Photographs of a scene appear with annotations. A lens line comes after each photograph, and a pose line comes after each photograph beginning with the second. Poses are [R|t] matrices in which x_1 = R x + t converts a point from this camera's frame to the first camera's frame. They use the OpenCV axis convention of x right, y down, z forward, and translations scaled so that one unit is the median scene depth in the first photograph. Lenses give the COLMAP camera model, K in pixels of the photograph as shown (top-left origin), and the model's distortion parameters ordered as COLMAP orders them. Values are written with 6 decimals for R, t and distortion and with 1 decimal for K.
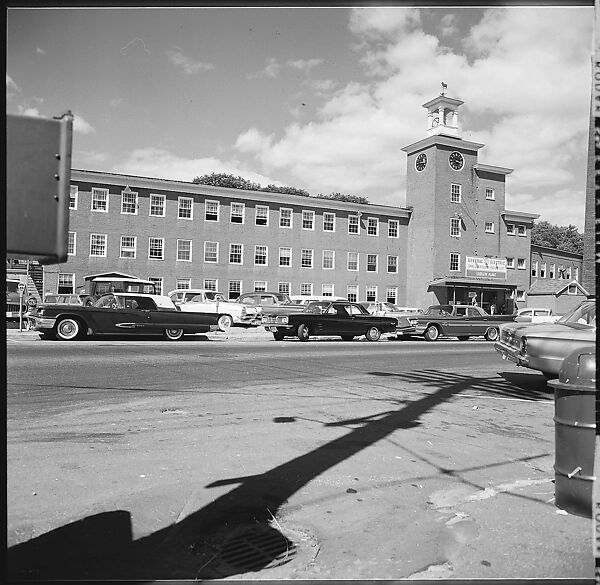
lens RADIAL K [[556.4, 0, 303.0], [0, 556.4, 298.2], [0, 0, 1]] dist [-0.051108, 0.018237]
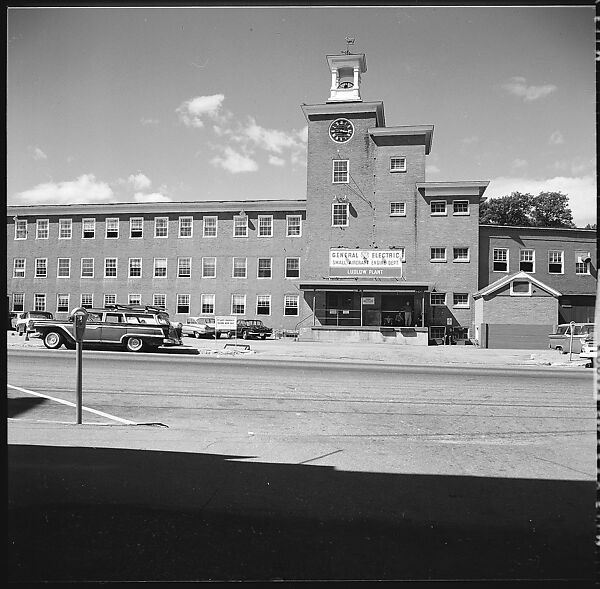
lens RADIAL K [[582.7, 0, 300.0], [0, 582.7, 294.5], [0, 0, 1]] dist [-0.056842, 0.008377]
pose [[0.812225, -0.040446, -0.581941, 0.697048], [0.010238, 0.998428, -0.055104, 0.028046], [0.583255, 0.038799, 0.811362, 0.306650]]
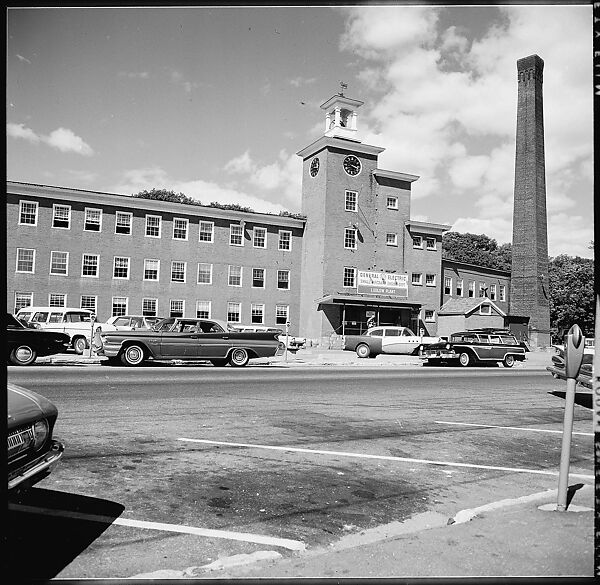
lens RADIAL K [[569.8, 0, 300.0], [0, 569.8, 292.5], [0, 0, 1]] dist [-0.037049, -0.006082]
pose [[0.999743, 0.007343, 0.021442, 0.173467], [-0.006259, 0.998722, -0.050159, 0.005690], [-0.021783, 0.050012, 0.998511, 0.084848]]
